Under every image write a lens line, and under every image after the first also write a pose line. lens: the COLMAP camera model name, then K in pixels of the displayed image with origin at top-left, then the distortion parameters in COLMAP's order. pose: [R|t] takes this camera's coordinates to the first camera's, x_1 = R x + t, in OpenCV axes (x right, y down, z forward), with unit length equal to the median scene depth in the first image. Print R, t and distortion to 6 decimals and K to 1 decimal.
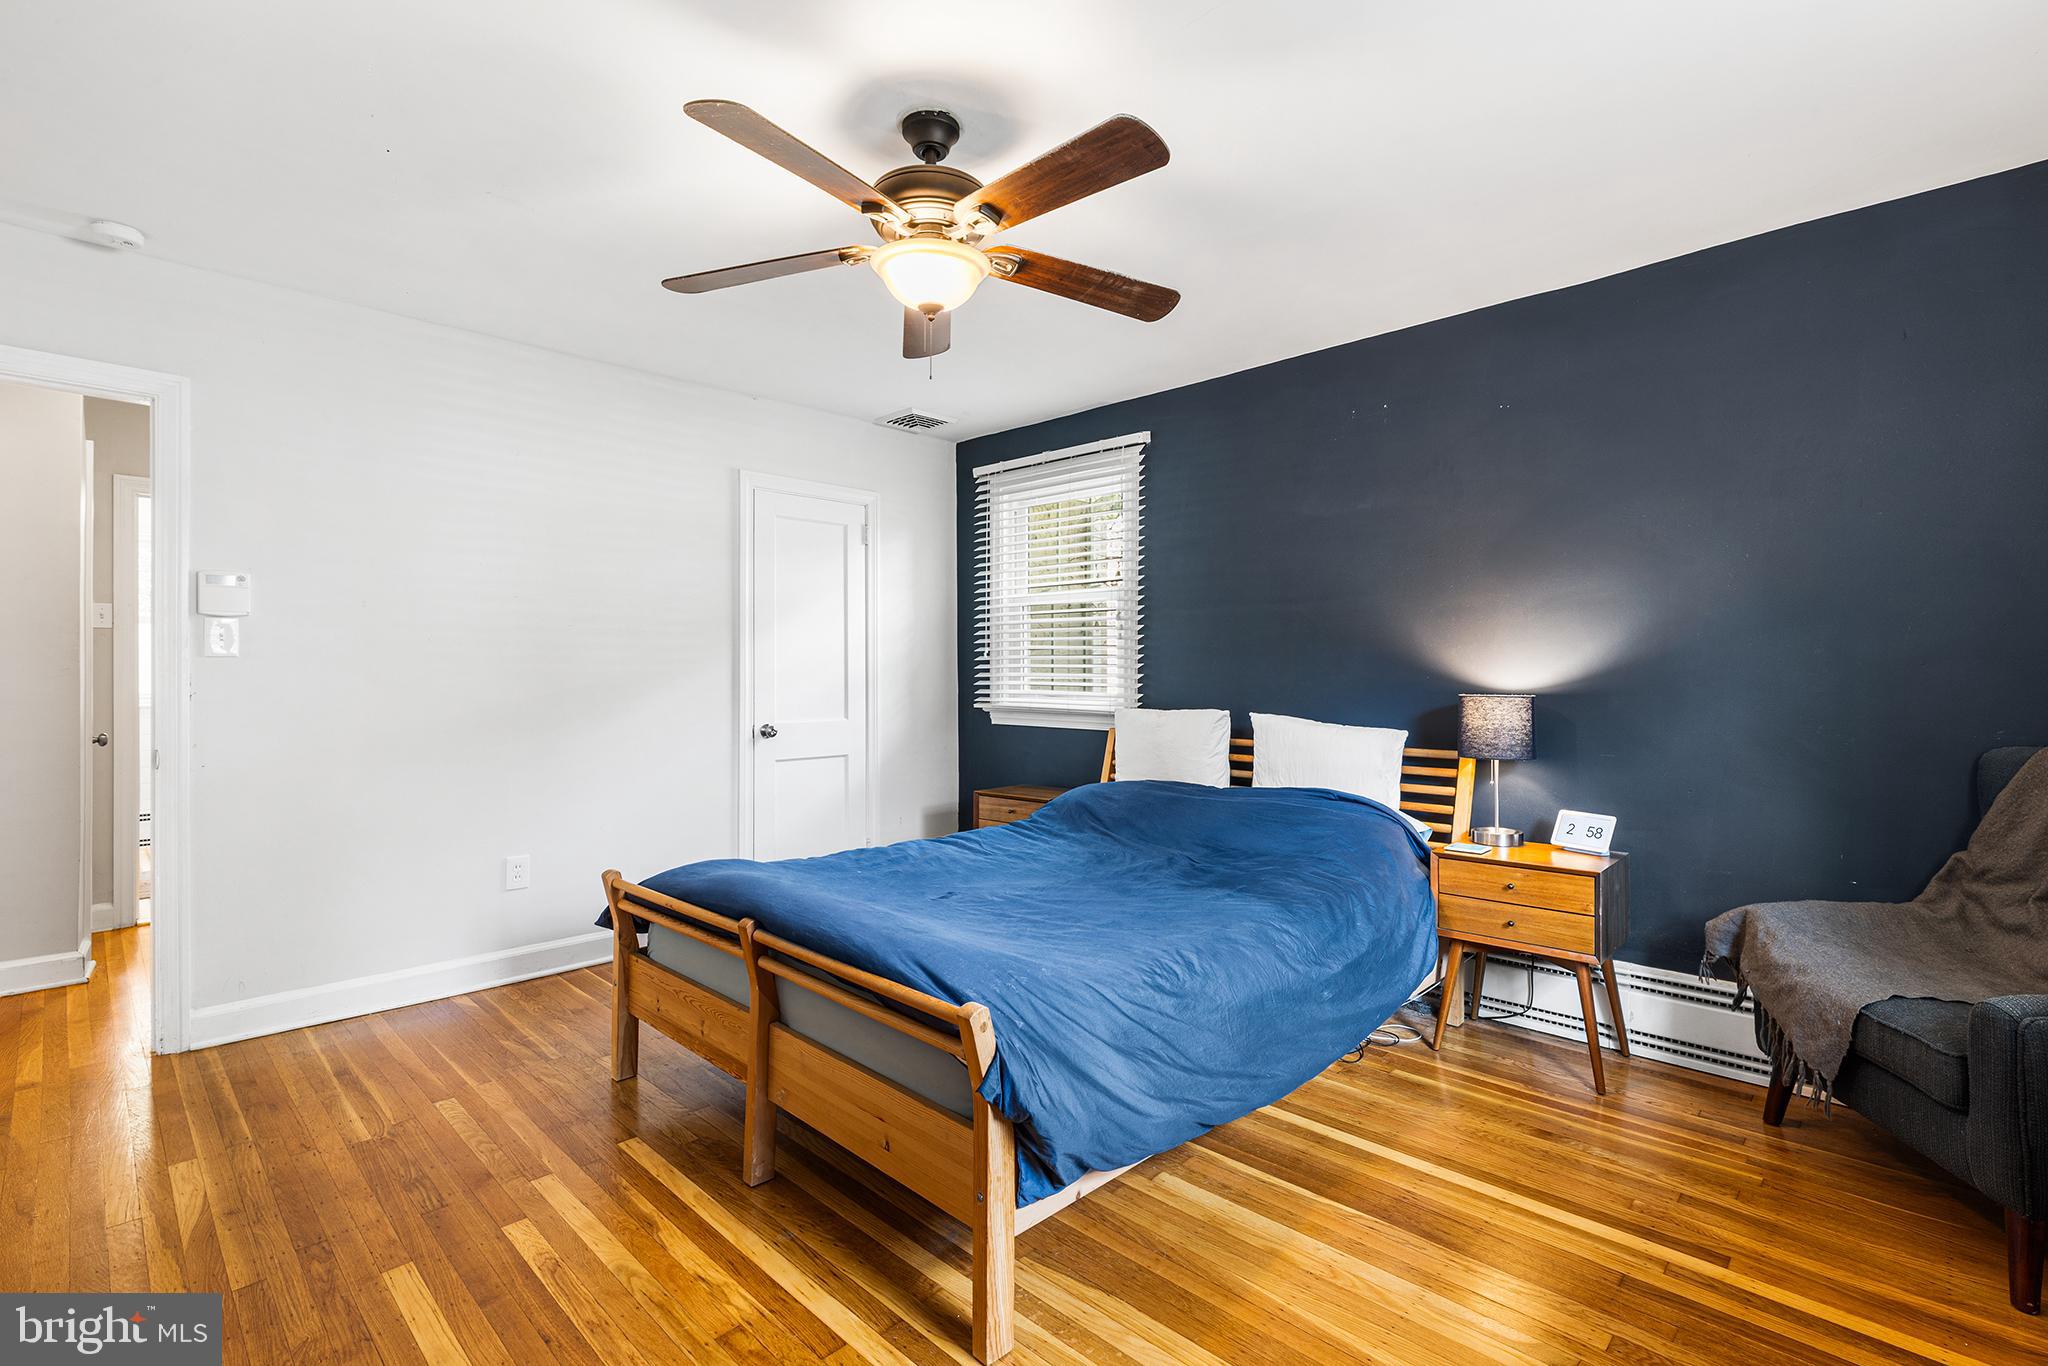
lens RADIAL K [[914.1, 0, 1031.4], [0, 914.1, 672.5], [0, 0, 1]] dist [0.000454, -0.000014]
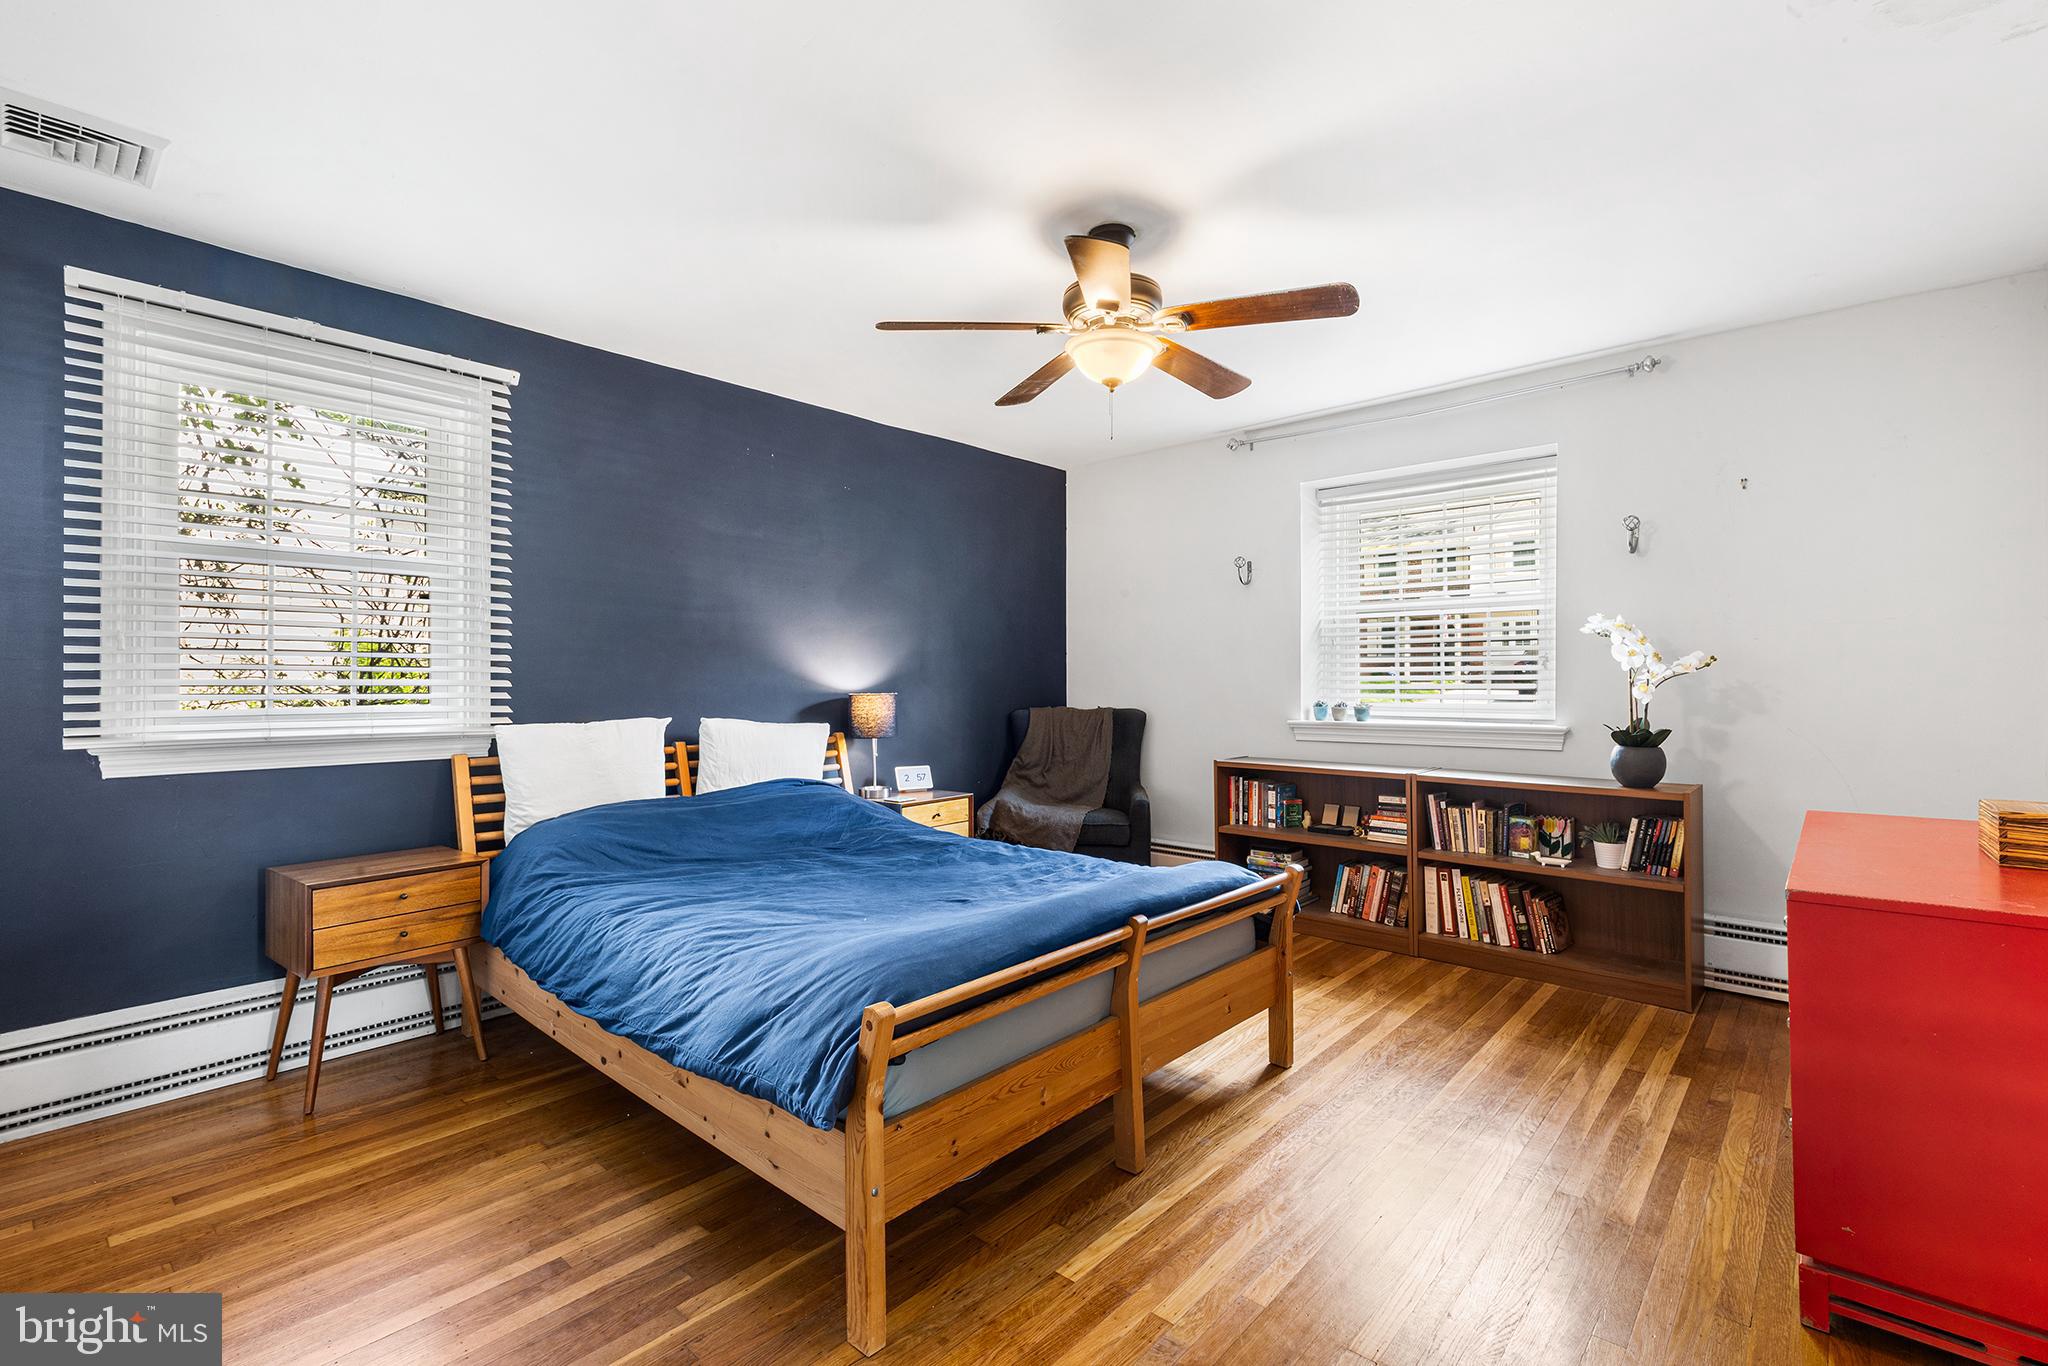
lens RADIAL K [[921.6, 0, 1026.3], [0, 921.6, 662.2], [0, 0, 1]] dist [0.001171, 0.000267]
pose [[-0.035145, 0.016365, 0.999248, -0.768943], [0.001018, 0.999866, -0.016339, -0.000248], [-0.999382, 0.000443, -0.035157, 0.659653]]
